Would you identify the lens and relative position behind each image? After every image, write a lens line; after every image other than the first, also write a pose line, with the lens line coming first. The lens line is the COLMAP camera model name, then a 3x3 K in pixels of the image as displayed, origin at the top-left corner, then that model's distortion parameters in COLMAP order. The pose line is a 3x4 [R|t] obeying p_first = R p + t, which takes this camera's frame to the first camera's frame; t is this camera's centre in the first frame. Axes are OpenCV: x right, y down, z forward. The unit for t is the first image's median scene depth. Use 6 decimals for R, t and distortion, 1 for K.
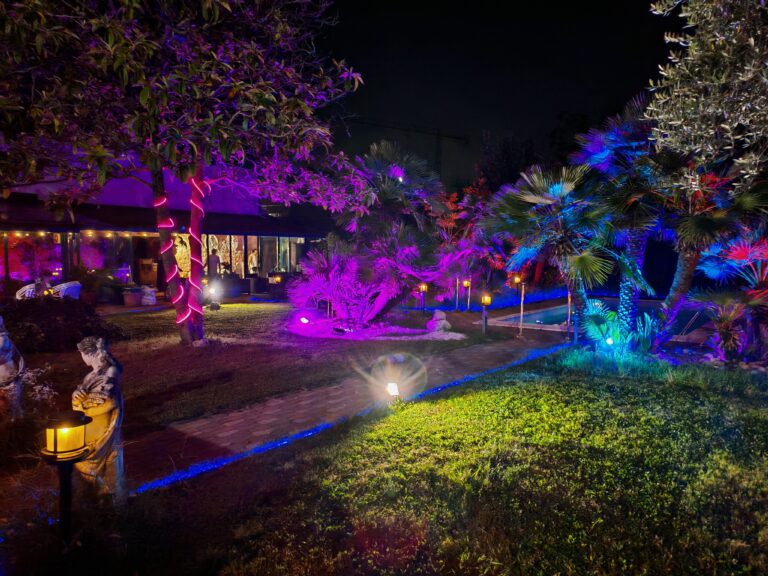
lens RADIAL K [[559.7, 0, 384.0], [0, 559.7, 288.0], [0, 0, 1]] dist [0.063494, -0.000174]
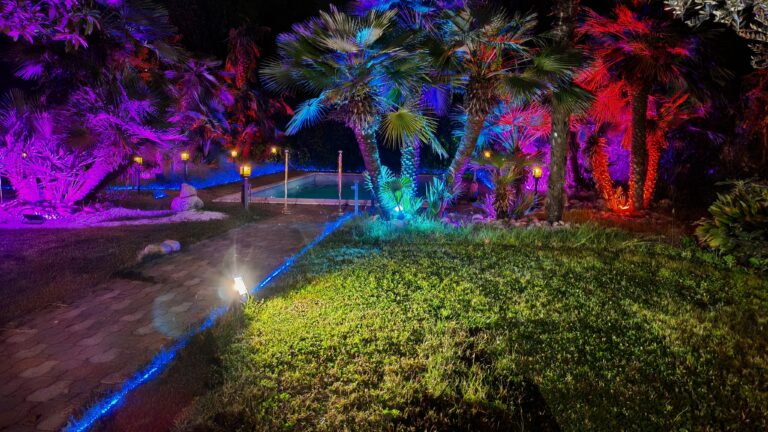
lens RADIAL K [[562.1, 0, 384.0], [0, 562.1, 216.0], [0, 0, 1]] dist [0.082521, -0.062638]
pose [[0.829565, -0.056179, 0.555577, -0.122651], [0.012323, 0.996526, 0.082367, 0.022216], [-0.558274, -0.061482, 0.827376, 0.182509]]
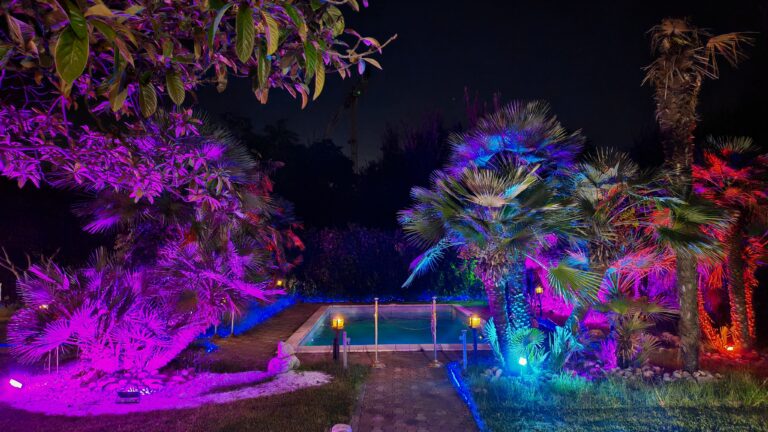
lens RADIAL K [[562.1, 0, 384.0], [0, 562.1, 216.0], [0, 0, 1]] dist [0.082521, -0.062638]
pose [[0.769520, 0.039790, 0.637383, -0.286284], [0.045766, 0.992055, -0.117185, -0.032500], [-0.636981, 0.119347, 0.761585, 0.346831]]
